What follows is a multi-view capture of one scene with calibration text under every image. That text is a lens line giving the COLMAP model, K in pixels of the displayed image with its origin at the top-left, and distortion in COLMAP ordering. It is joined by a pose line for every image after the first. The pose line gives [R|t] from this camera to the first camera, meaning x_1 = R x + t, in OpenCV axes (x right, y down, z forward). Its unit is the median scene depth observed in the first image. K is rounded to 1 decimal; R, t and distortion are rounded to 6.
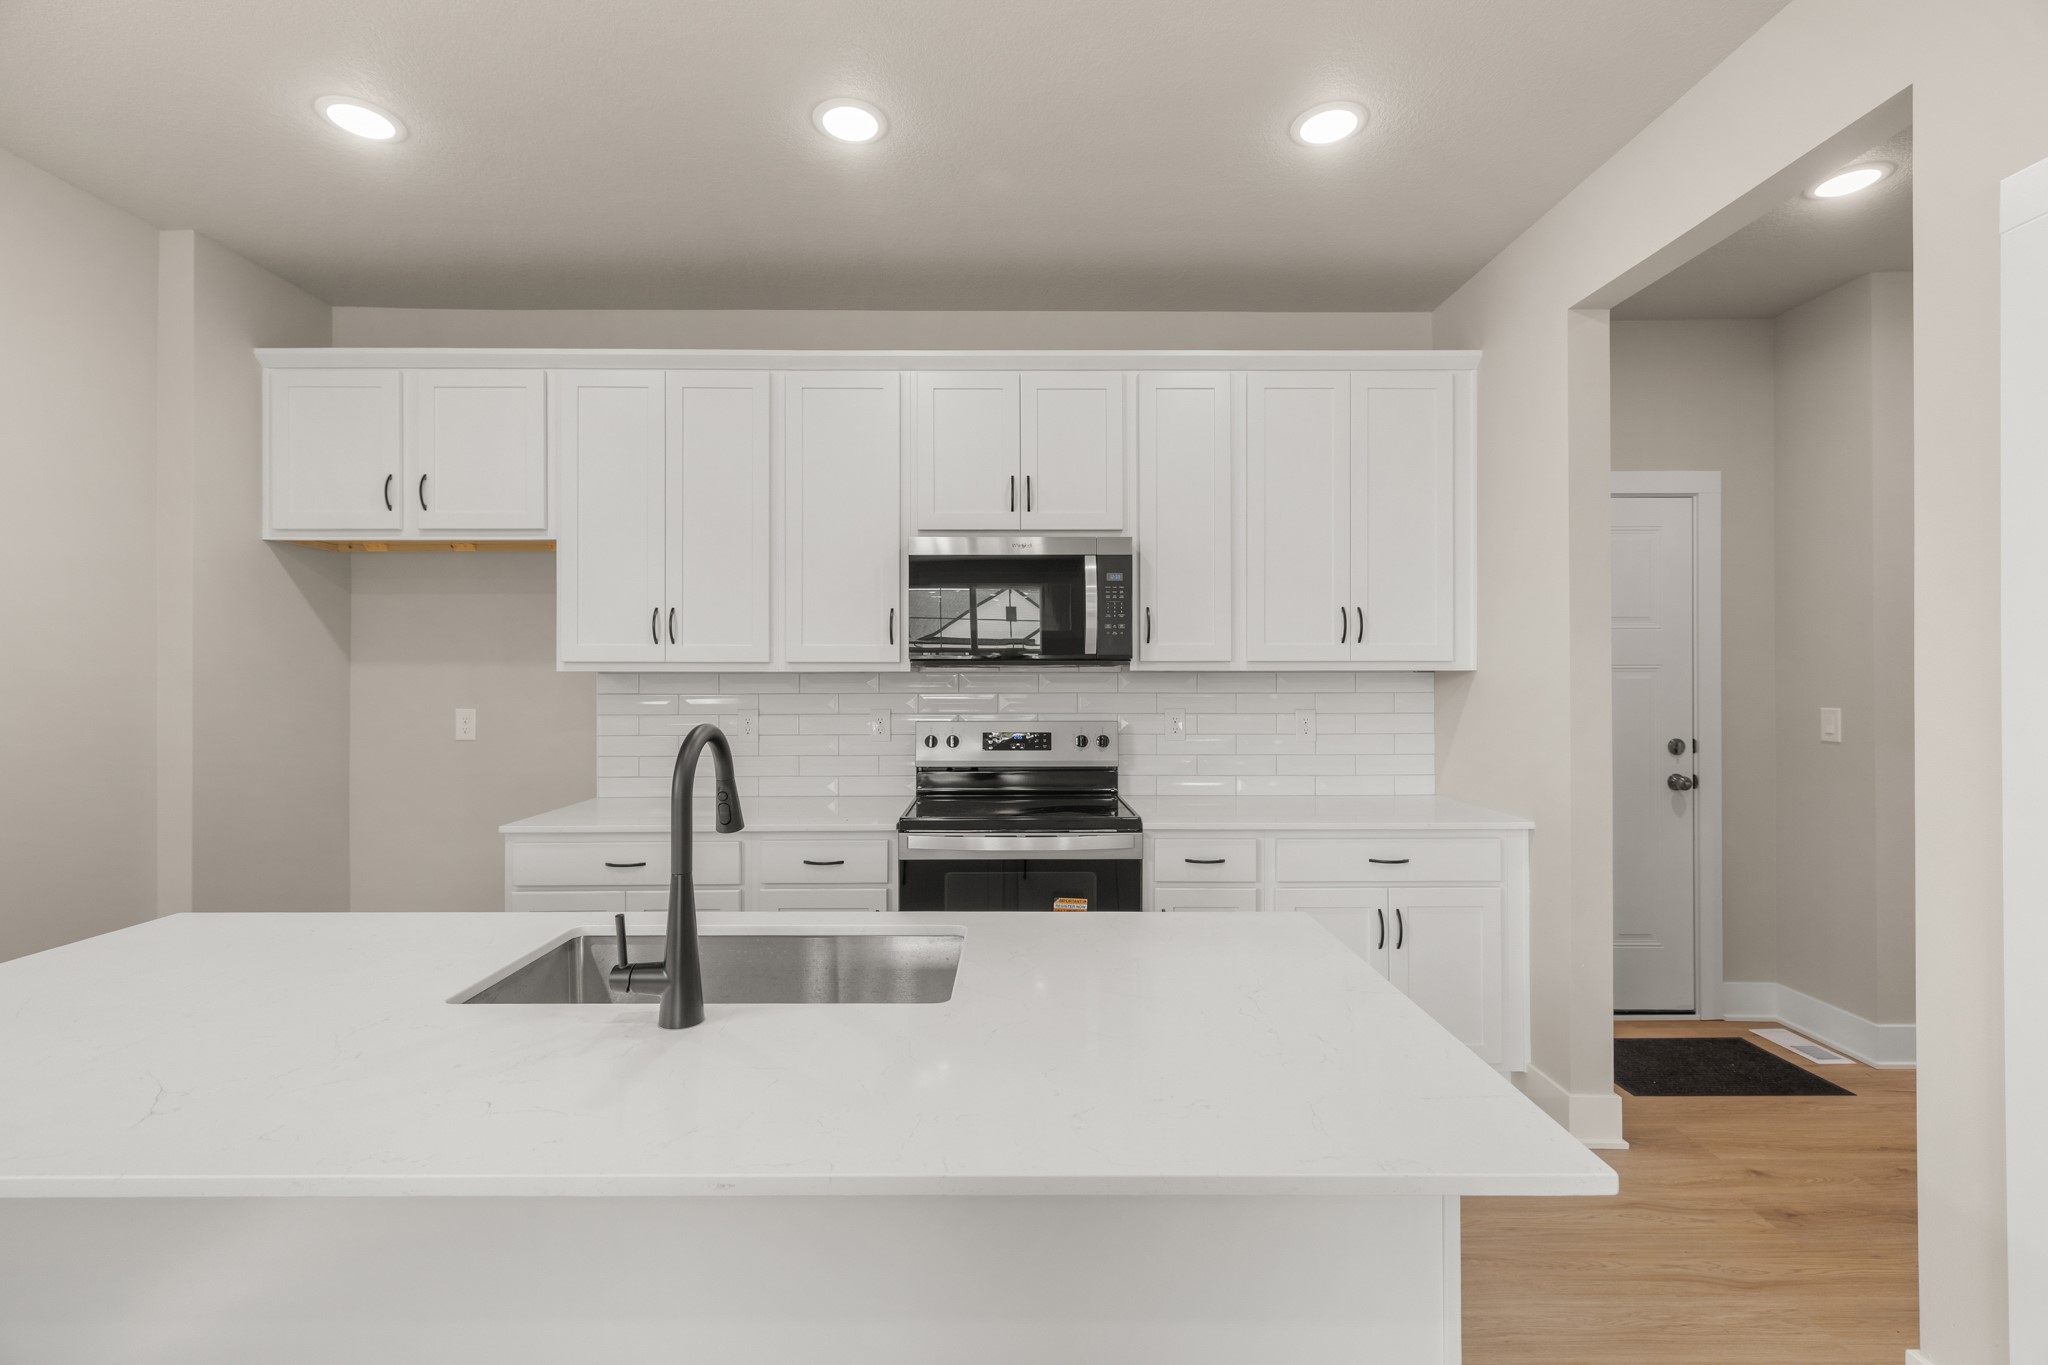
lens RADIAL K [[873.1, 0, 1013.9], [0, 873.1, 673.4], [0, 0, 1]] dist [0.003147, -0.001153]
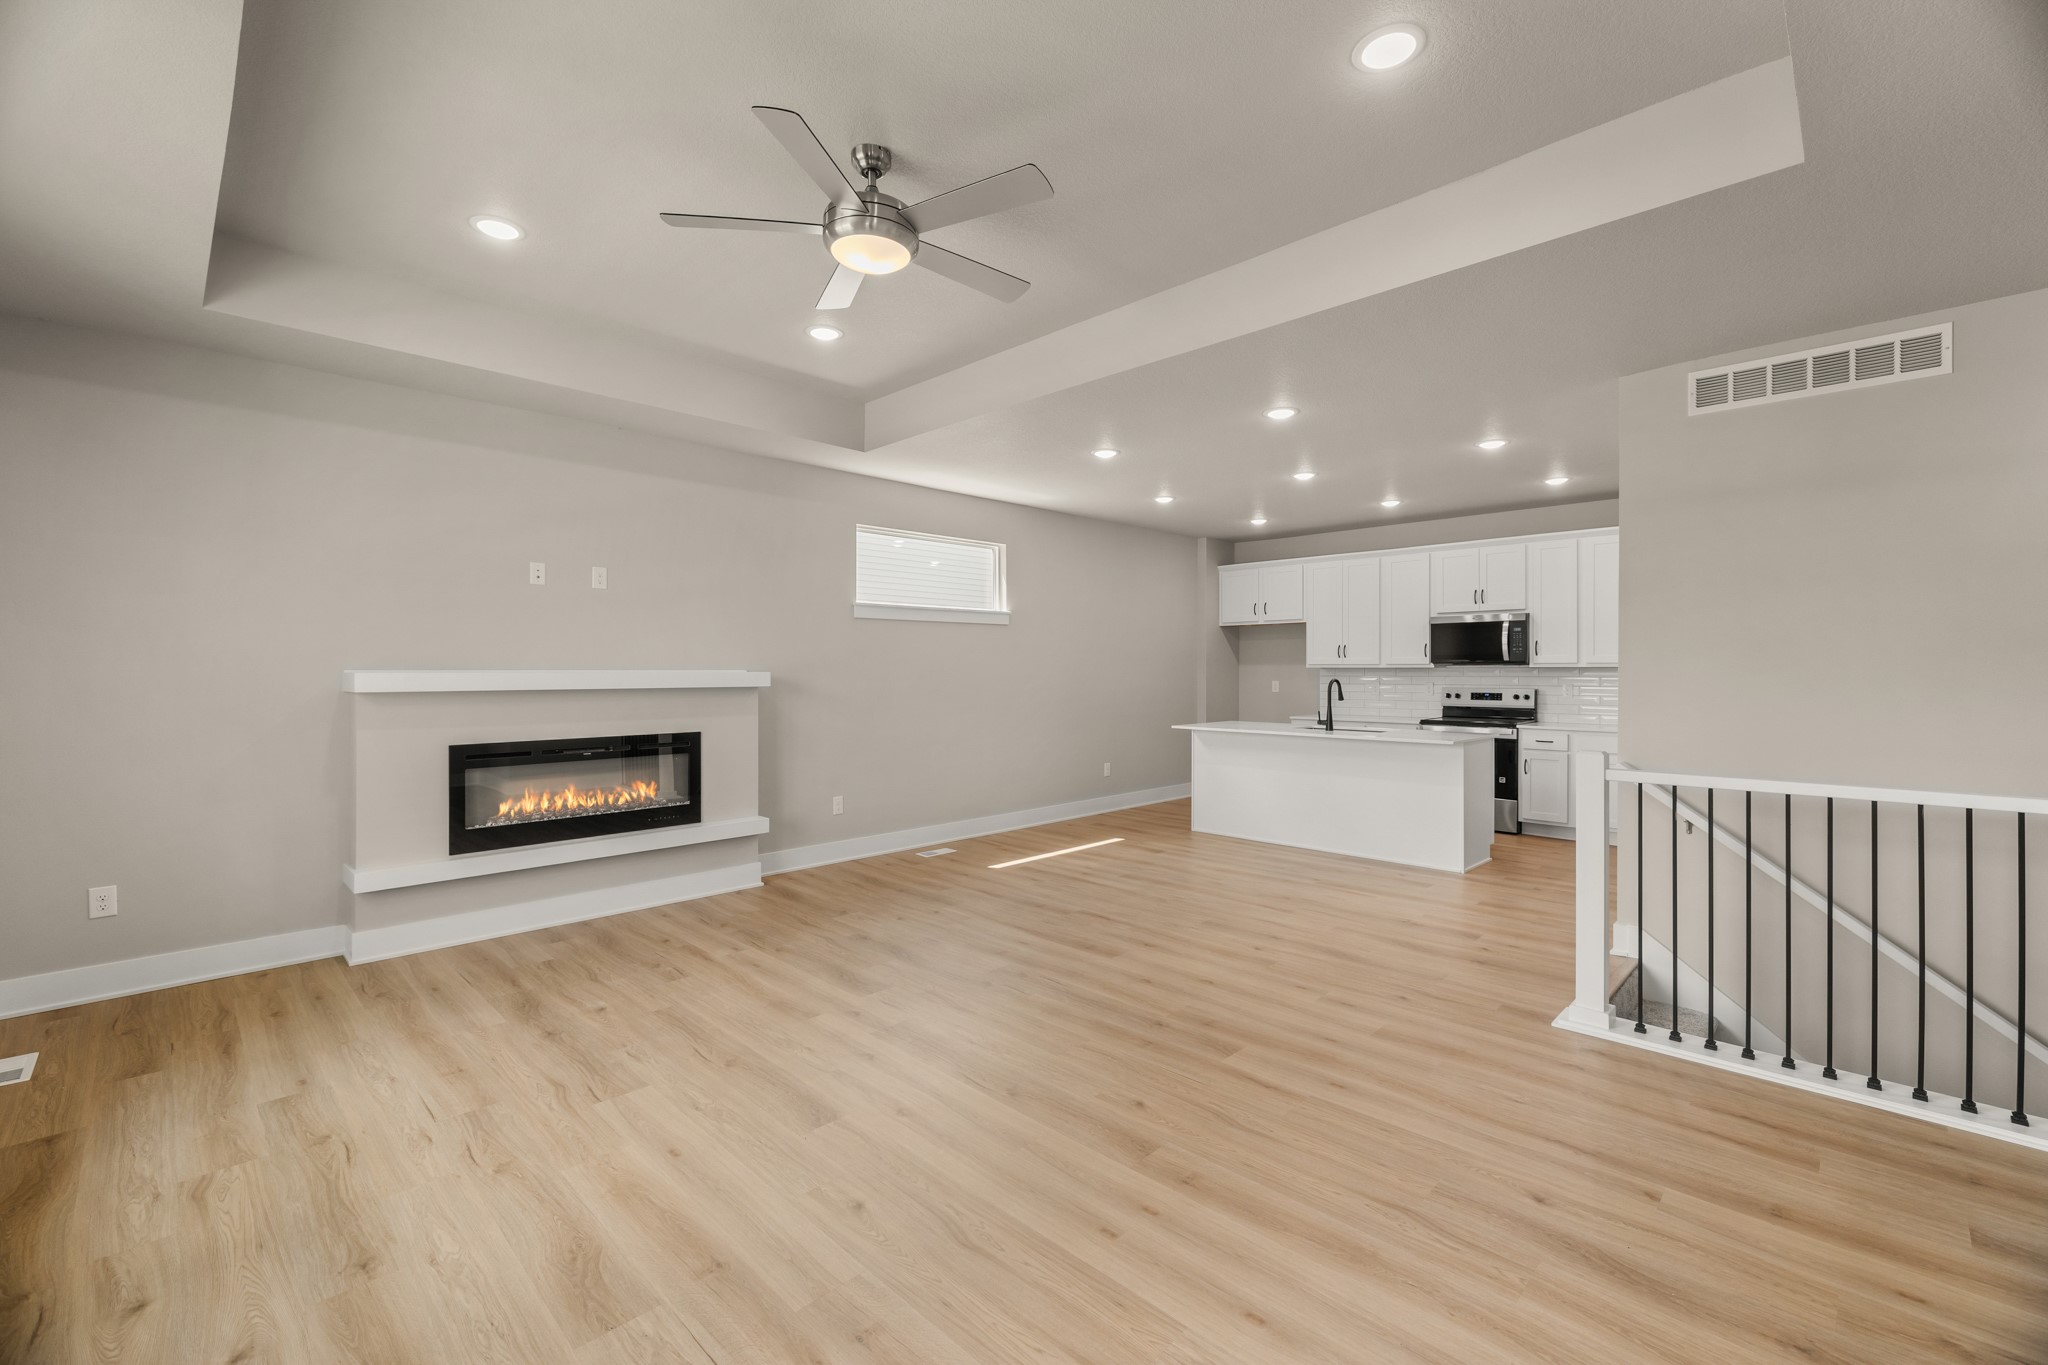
lens RADIAL K [[873.1, 0, 1017.9], [0, 873.1, 668.0], [0, 0, 1]] dist [0.003147, -0.001153]
pose [[0.703329, 0.001052, -0.710863, 0.864919], [0.004170, 0.999976, 0.005606, -0.020764], [0.710852, -0.006907, 0.703308, -1.721035]]
